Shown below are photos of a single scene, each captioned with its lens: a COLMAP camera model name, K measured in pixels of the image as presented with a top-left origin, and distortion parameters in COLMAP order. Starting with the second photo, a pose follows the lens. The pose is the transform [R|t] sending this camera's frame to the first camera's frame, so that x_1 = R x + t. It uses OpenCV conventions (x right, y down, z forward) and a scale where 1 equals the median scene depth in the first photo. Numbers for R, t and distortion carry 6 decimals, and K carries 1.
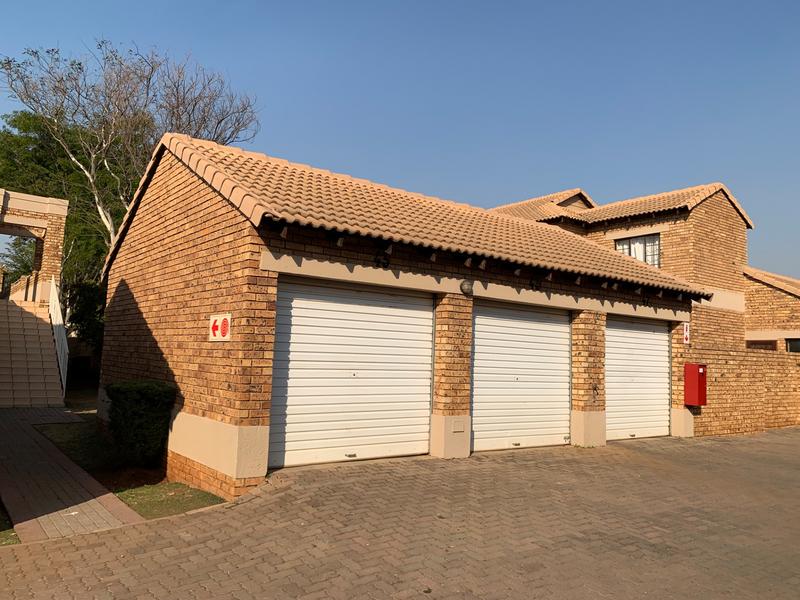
lens RADIAL K [[615.6, 0, 396.2], [0, 615.6, 294.2], [0, 0, 1]] dist [-0.003999, -0.007191]
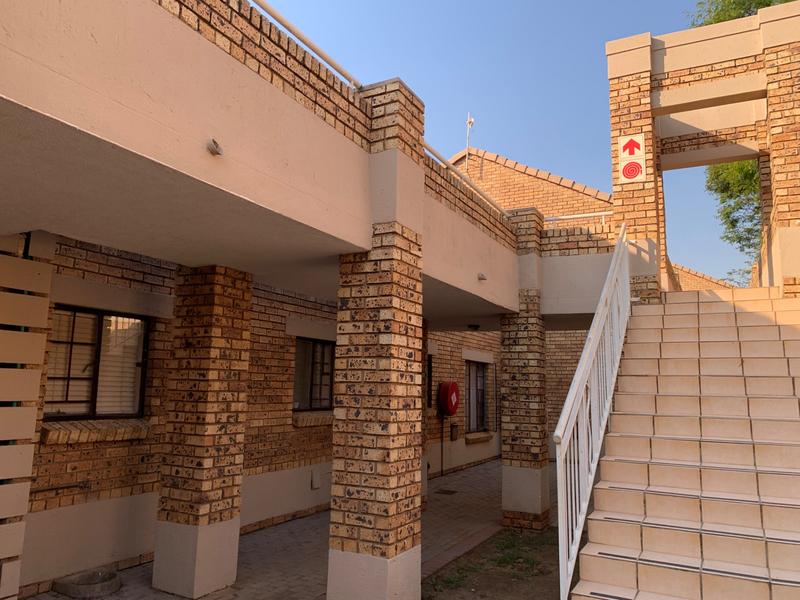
lens RADIAL K [[615.6, 0, 396.2], [0, 615.6, 294.2], [0, 0, 1]] dist [-0.003999, -0.007191]
pose [[0.432213, -0.164320, -0.886674, -0.368237], [0.085583, 0.986294, -0.141064, 0.049547], [0.897701, -0.014914, 0.440352, 0.653096]]
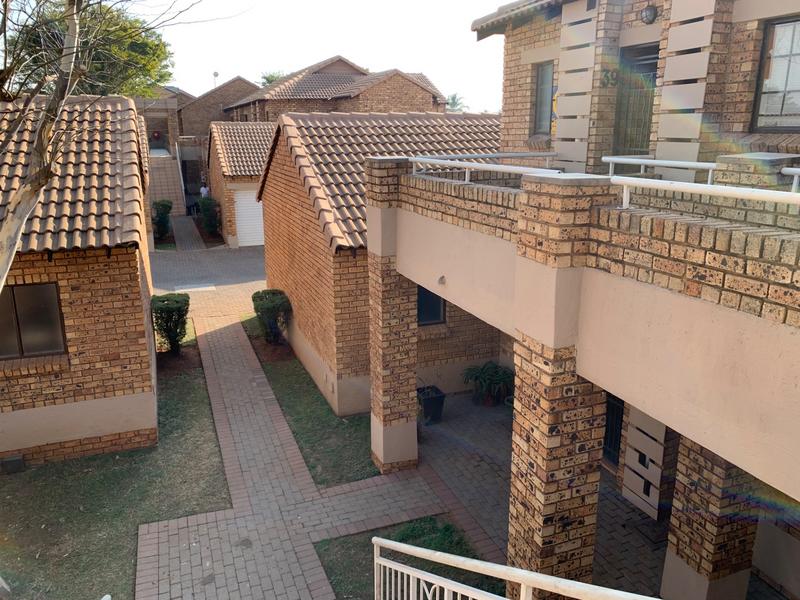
lens RADIAL K [[615.6, 0, 396.2], [0, 615.6, 294.2], [0, 0, 1]] dist [-0.003999, -0.007191]
pose [[-0.958809, -0.105547, 0.263713, -0.614312], [-0.060815, 0.983152, 0.172379, -0.075295], [-0.277464, 0.149241, -0.949074, 1.032632]]
